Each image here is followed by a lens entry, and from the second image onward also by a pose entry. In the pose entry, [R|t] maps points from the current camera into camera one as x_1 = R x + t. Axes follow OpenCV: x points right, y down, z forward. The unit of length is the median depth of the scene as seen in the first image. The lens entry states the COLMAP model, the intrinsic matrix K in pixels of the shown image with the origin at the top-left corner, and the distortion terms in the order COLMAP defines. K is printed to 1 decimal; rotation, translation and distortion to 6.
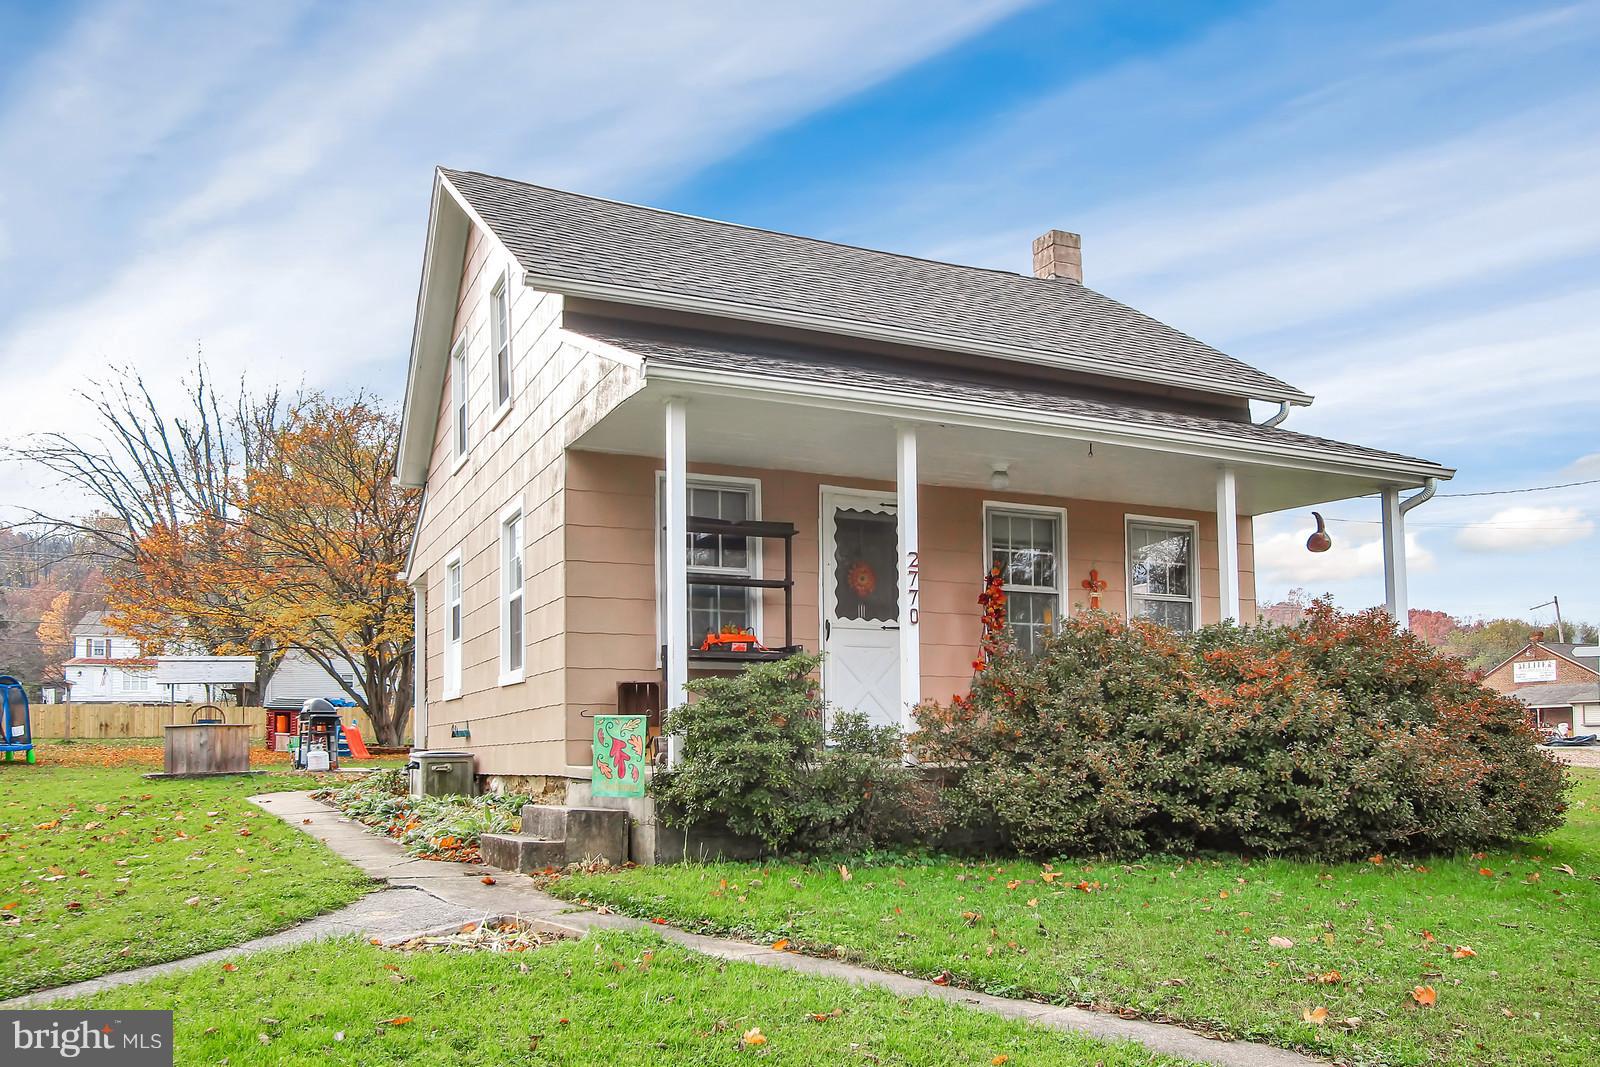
lens RADIAL K [[1251.7, 0, 732.5], [0, 1251.7, 705.5], [0, 0, 1]] dist [0.011723, 0.007036]
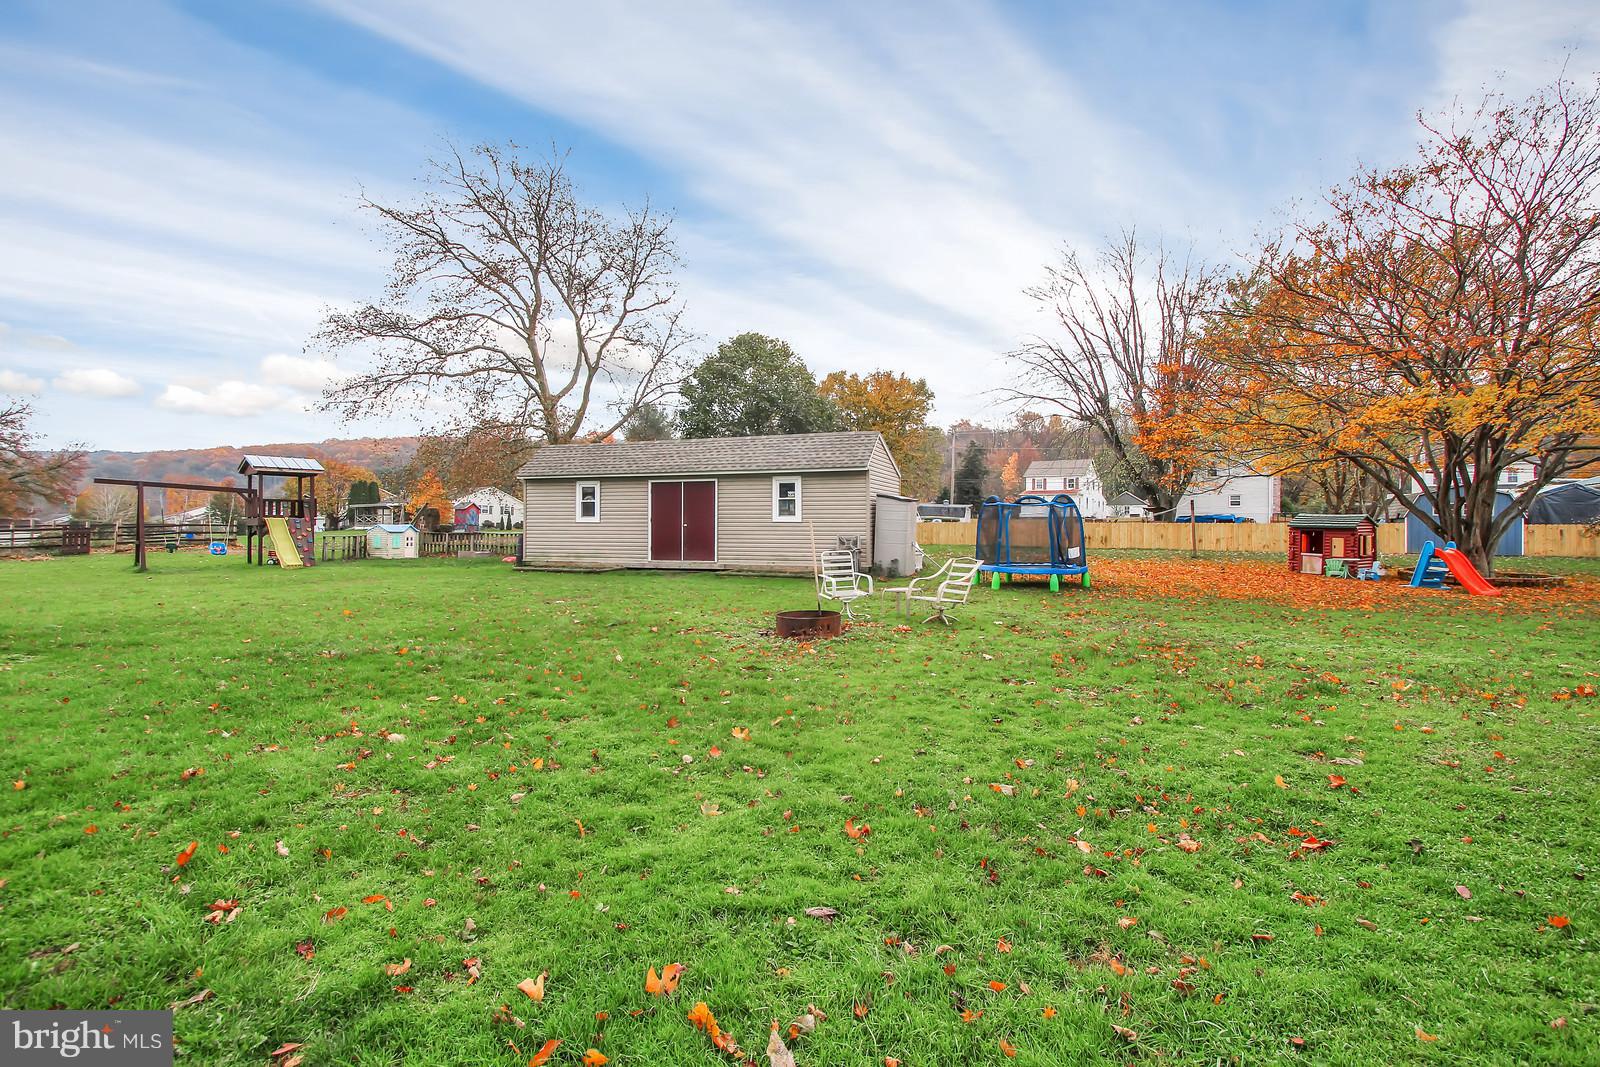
lens RADIAL K [[740.6, 0, 799.0], [0, 740.6, 526.8], [0, 0, 1]] dist [0.001478, 0.000041]
pose [[0.724307, 0.002847, -0.689471, -0.877225], [0.004997, 0.999944, 0.009379, -0.014252], [0.689459, -0.010239, 0.724252, 1.196150]]
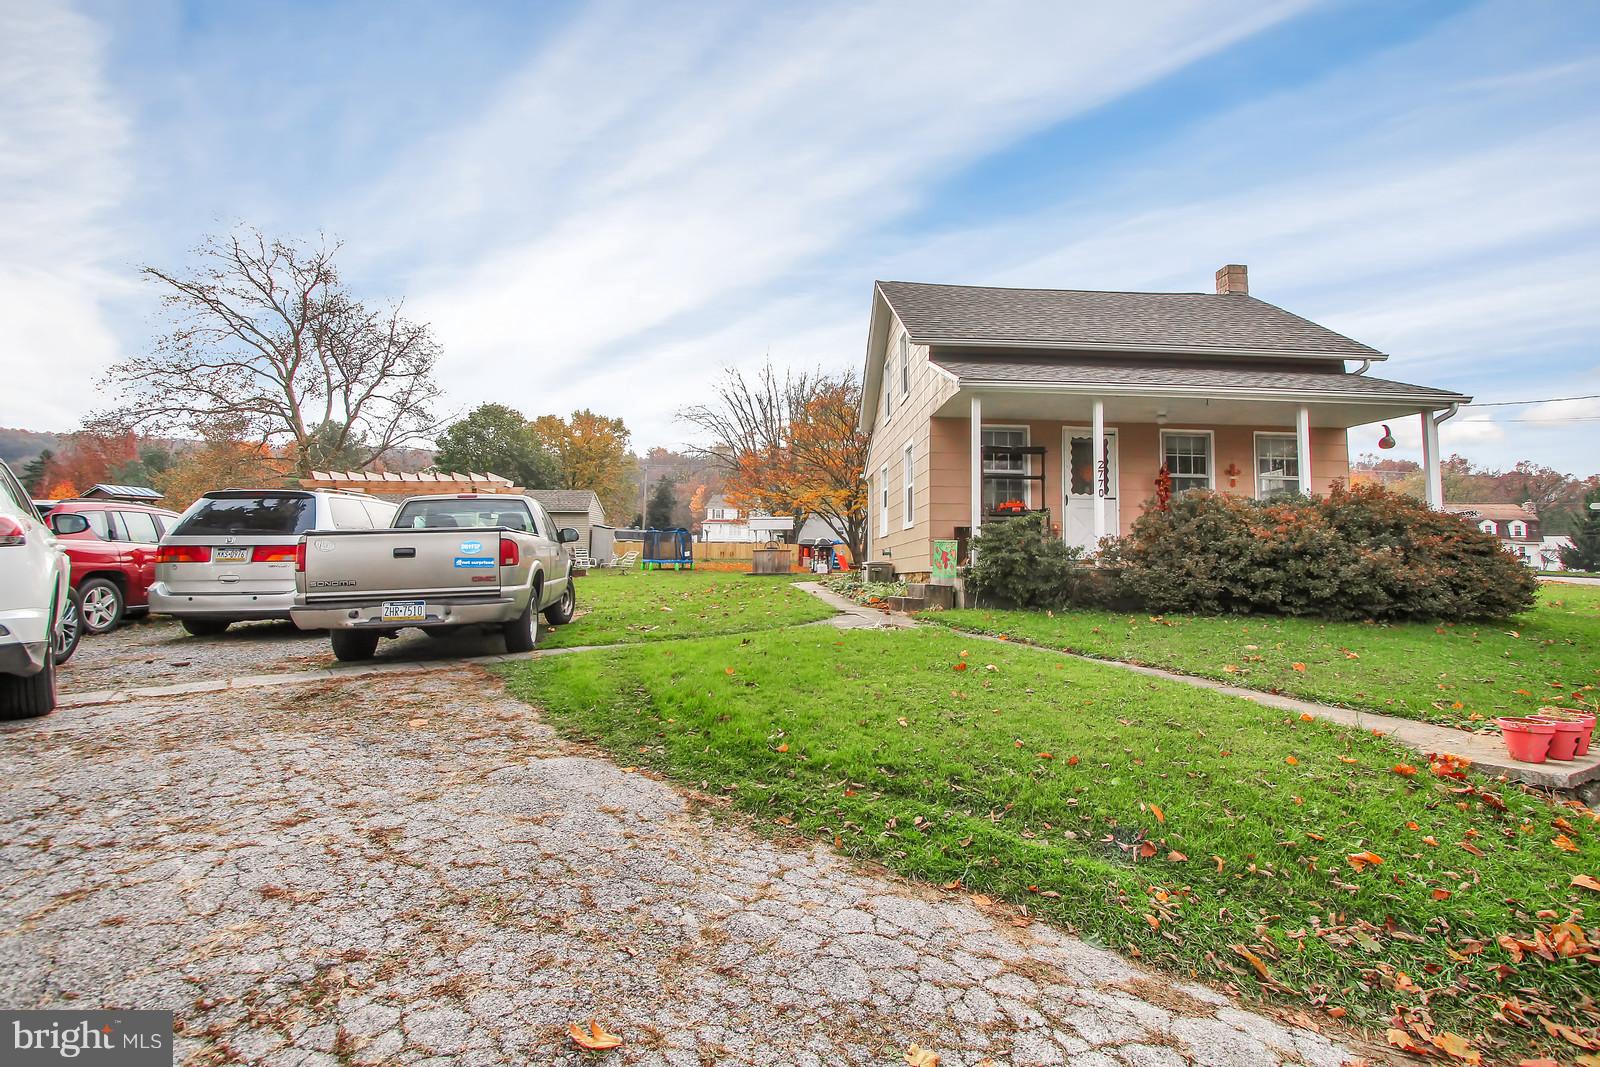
lens RADIAL K [[740.6, 0, 799.0], [0, 740.6, 526.8], [0, 0, 1]] dist [0.001478, 0.000041]
pose [[0.937220, -0.003756, -0.348719, 0.082600], [-0.005107, 0.999687, -0.024493, 0.011209], [0.348702, 0.024736, 0.936907, -0.213959]]
